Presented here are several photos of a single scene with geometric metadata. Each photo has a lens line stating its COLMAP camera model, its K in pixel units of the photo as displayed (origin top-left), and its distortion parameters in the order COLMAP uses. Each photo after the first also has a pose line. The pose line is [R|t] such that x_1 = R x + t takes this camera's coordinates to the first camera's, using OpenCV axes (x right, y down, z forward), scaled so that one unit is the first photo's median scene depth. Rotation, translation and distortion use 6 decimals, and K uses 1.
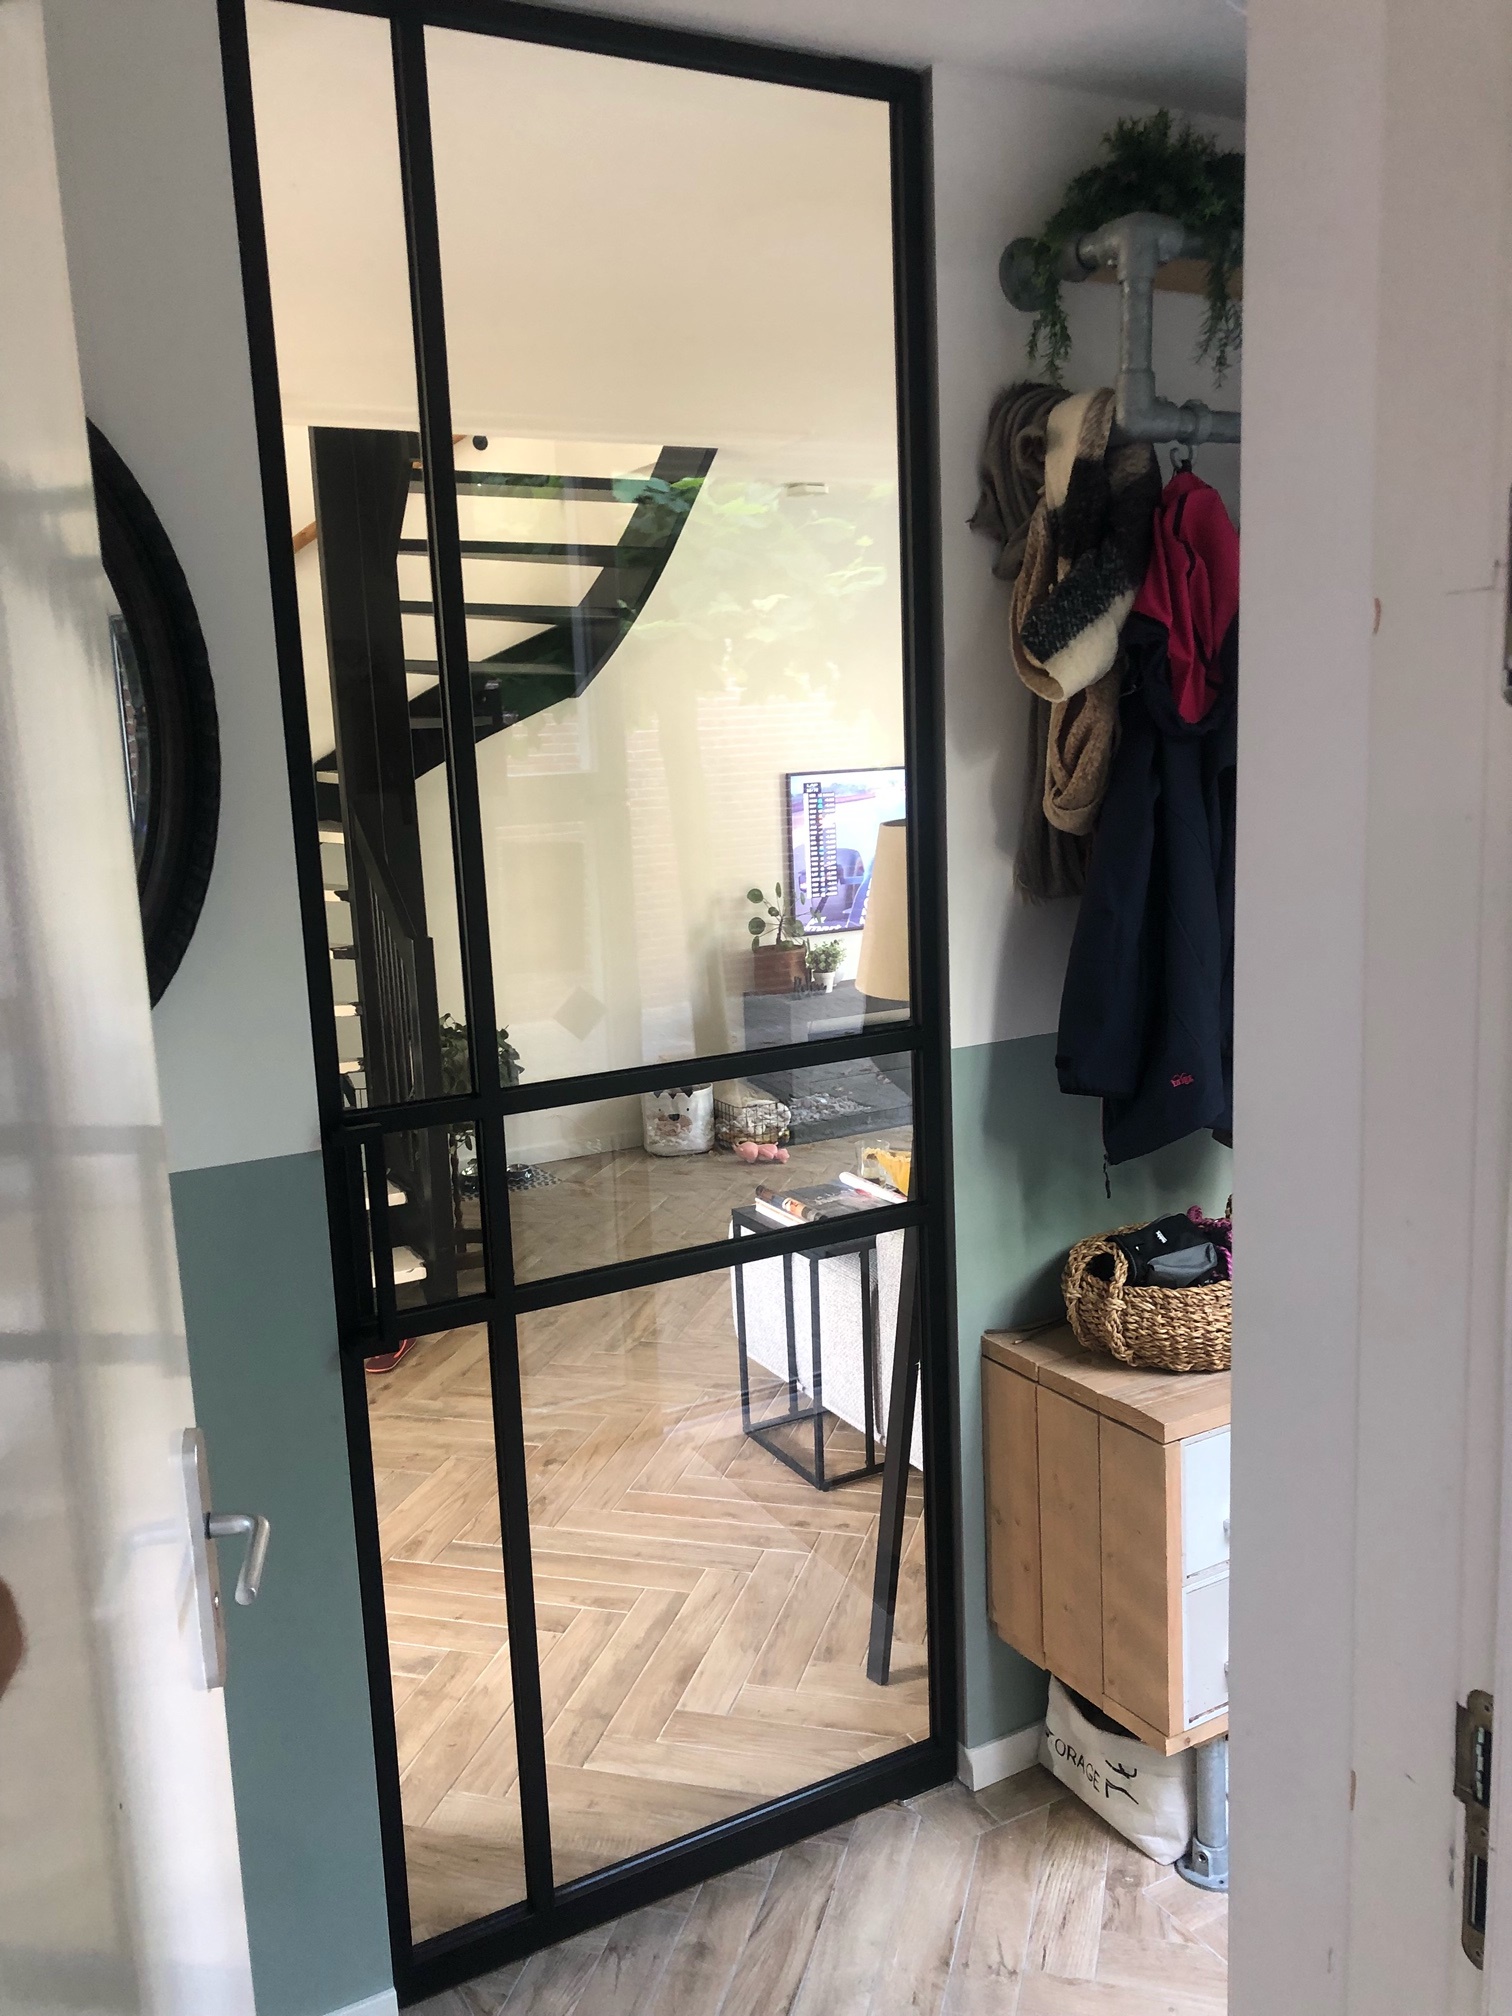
lens RADIAL K [[1645.6, 0, 756.0], [0, 1645.6, 1008.0], [0, 0, 1]] dist [0.002054, 0.001320]
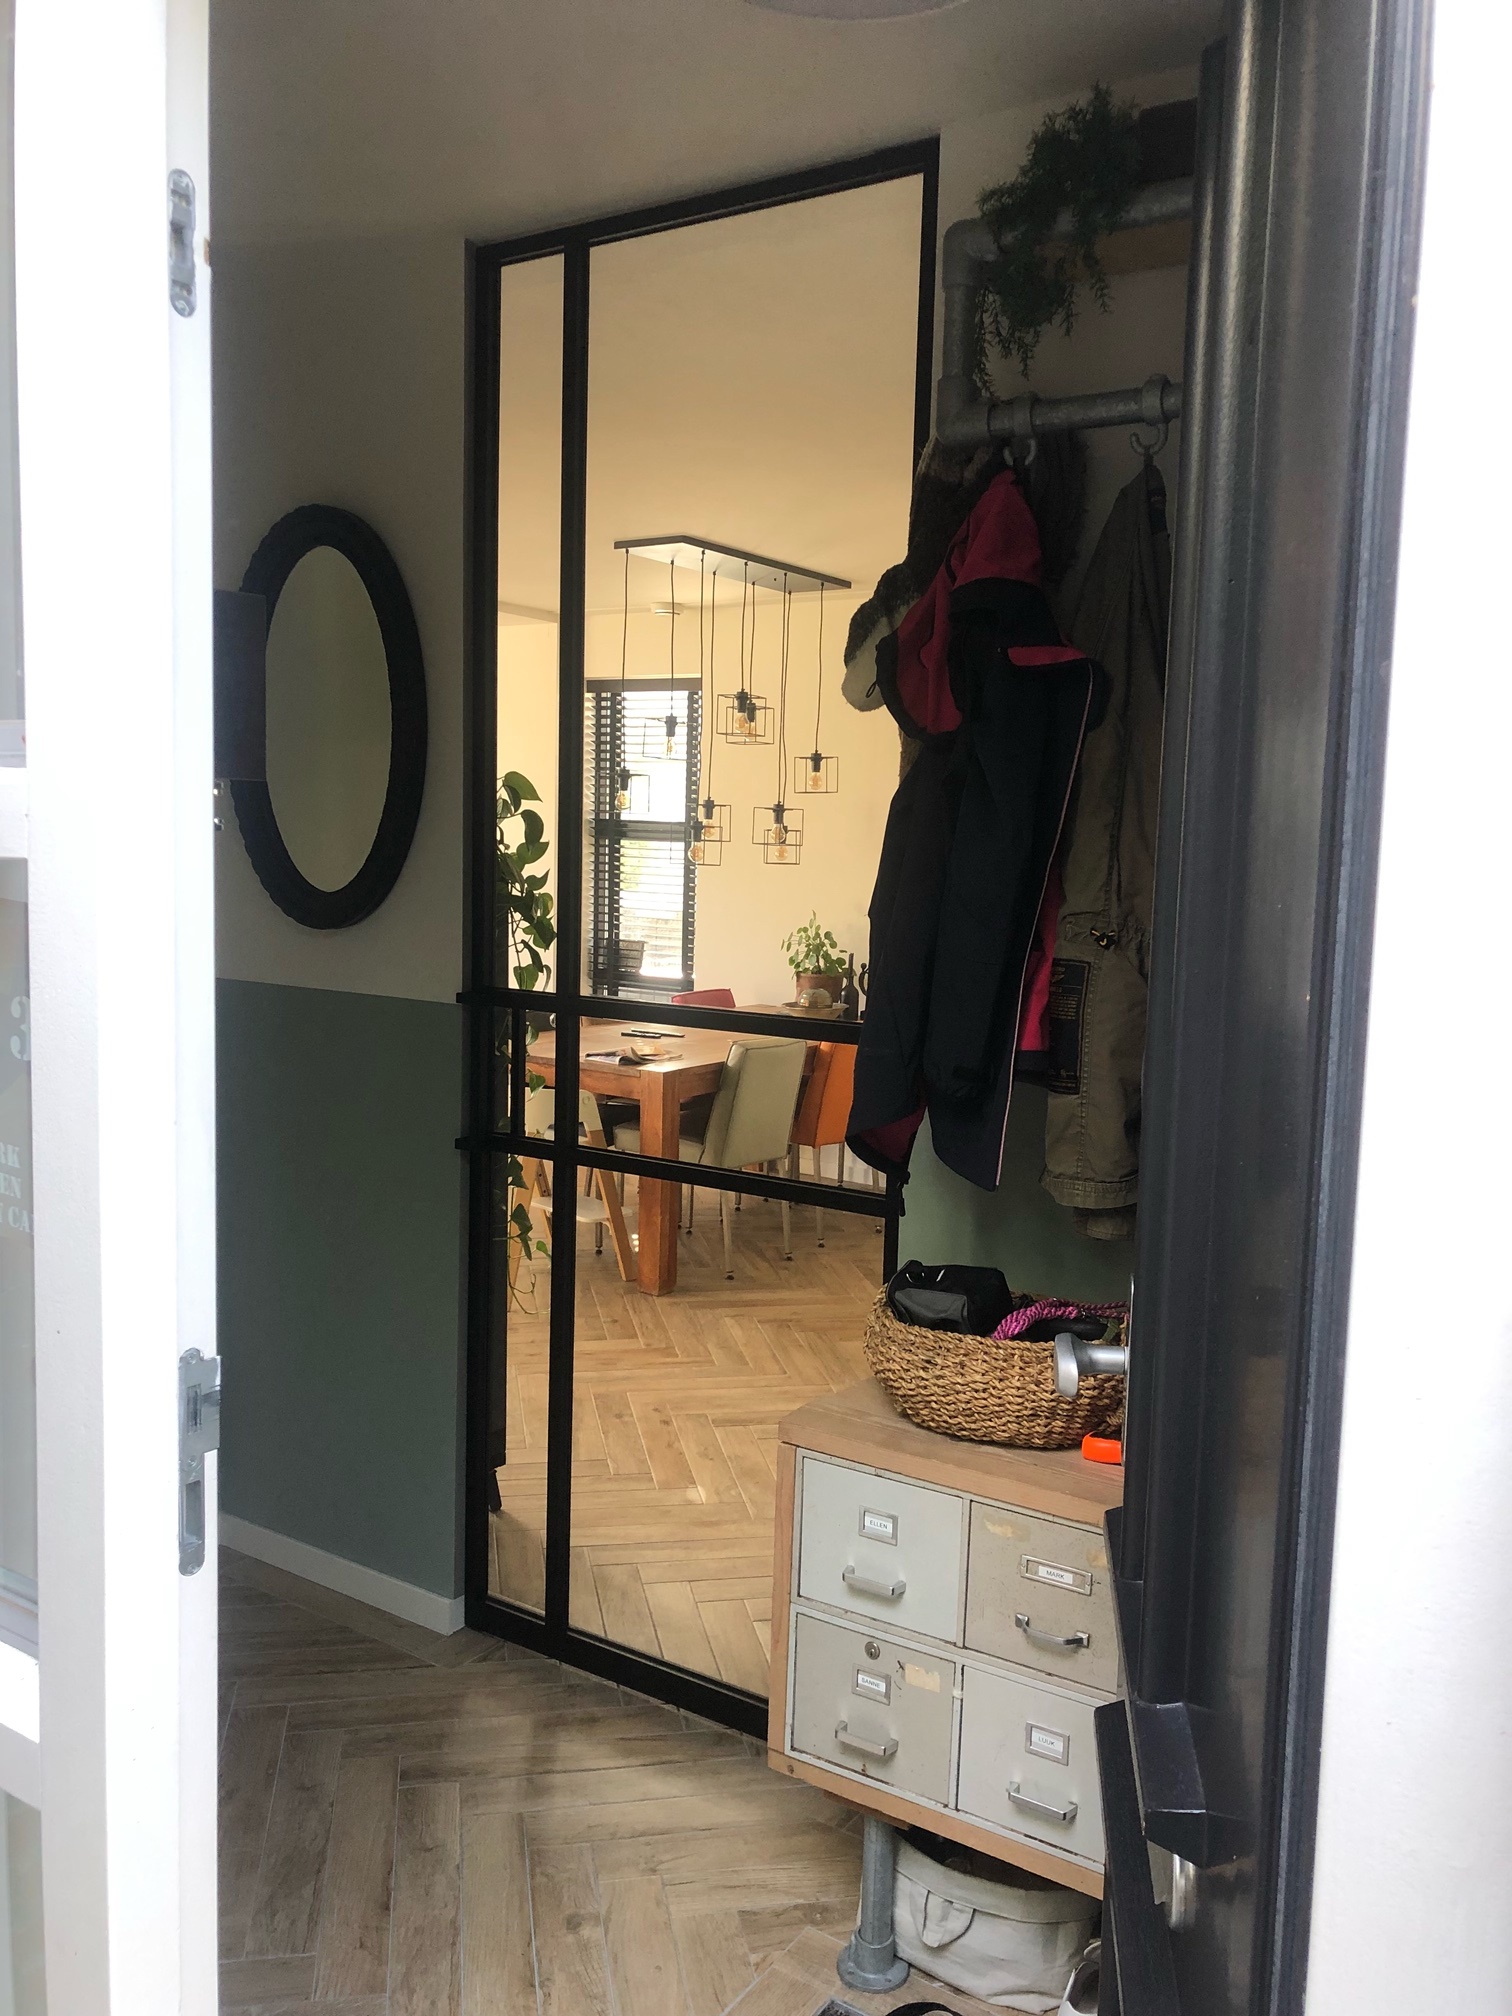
lens RADIAL K [[1677.3, 0, 756.0], [0, 1677.3, 1008.0], [0, 0, 1]] dist [-0.006126, -0.002310]
pose [[0.448432, 0.146203, -0.881778, 1.027617], [-0.200204, 0.977895, 0.060325, -0.048351], [0.871107, 0.149483, 0.467790, 0.436450]]
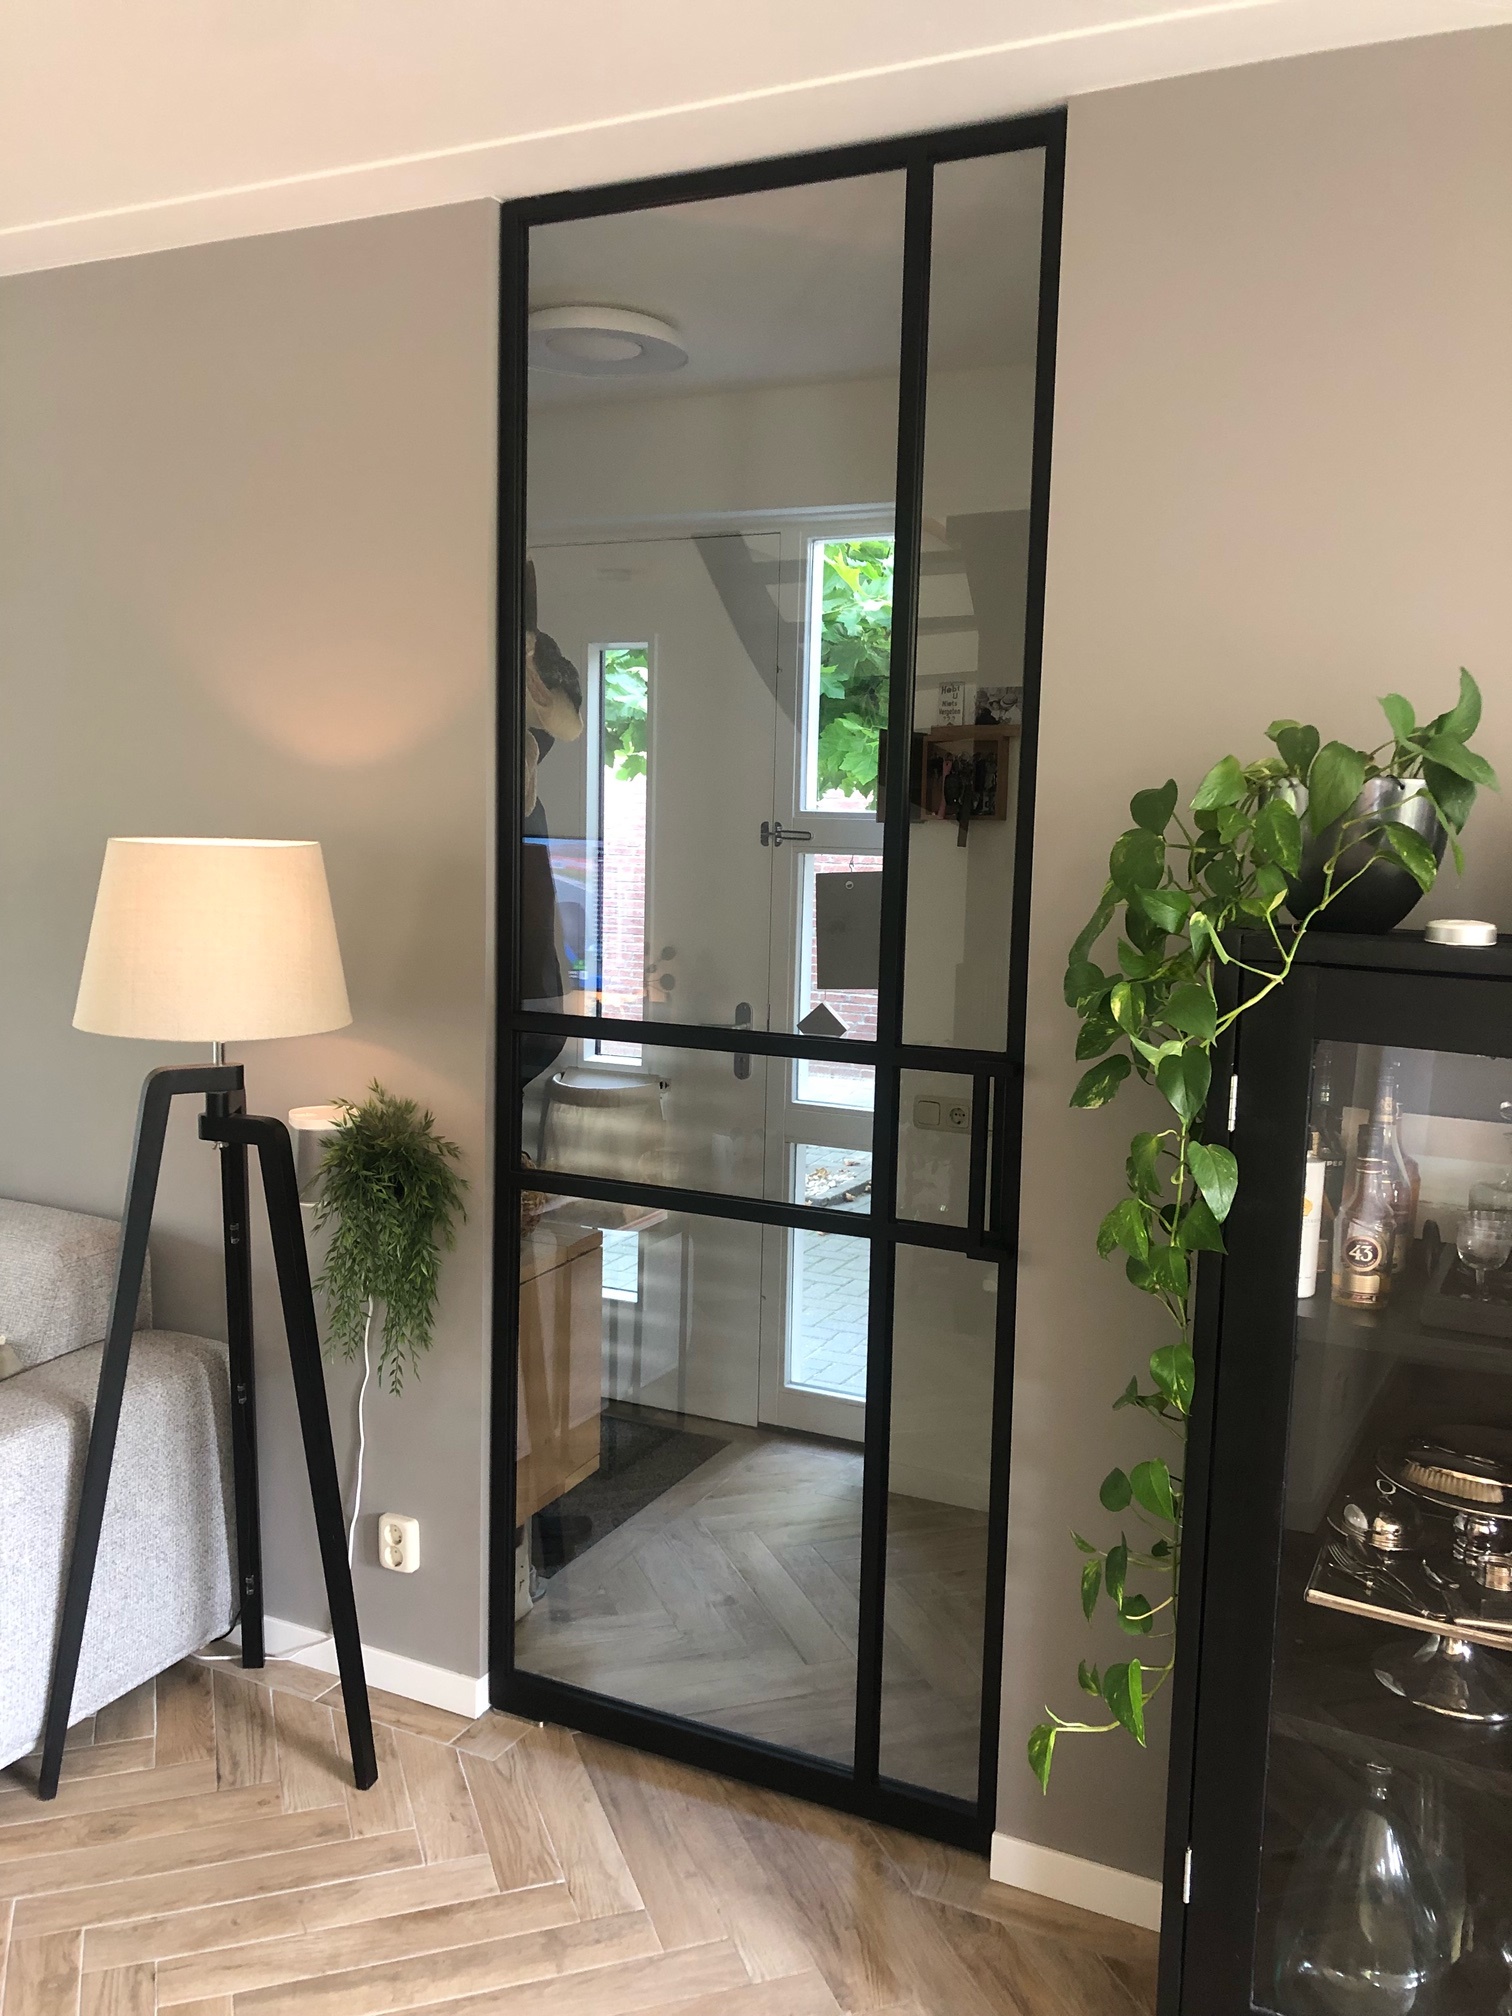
lens RADIAL K [[1651.6, 0, 747.4], [0, 1651.6, 984.0], [0, 0, 1]] dist [-0.004397, 0.003593]
pose [[-0.583216, -0.058627, 0.810198, -0.949655], [0.141127, 0.974912, 0.172135, -0.185178], [-0.799964, 0.214733, -0.560311, 1.559194]]
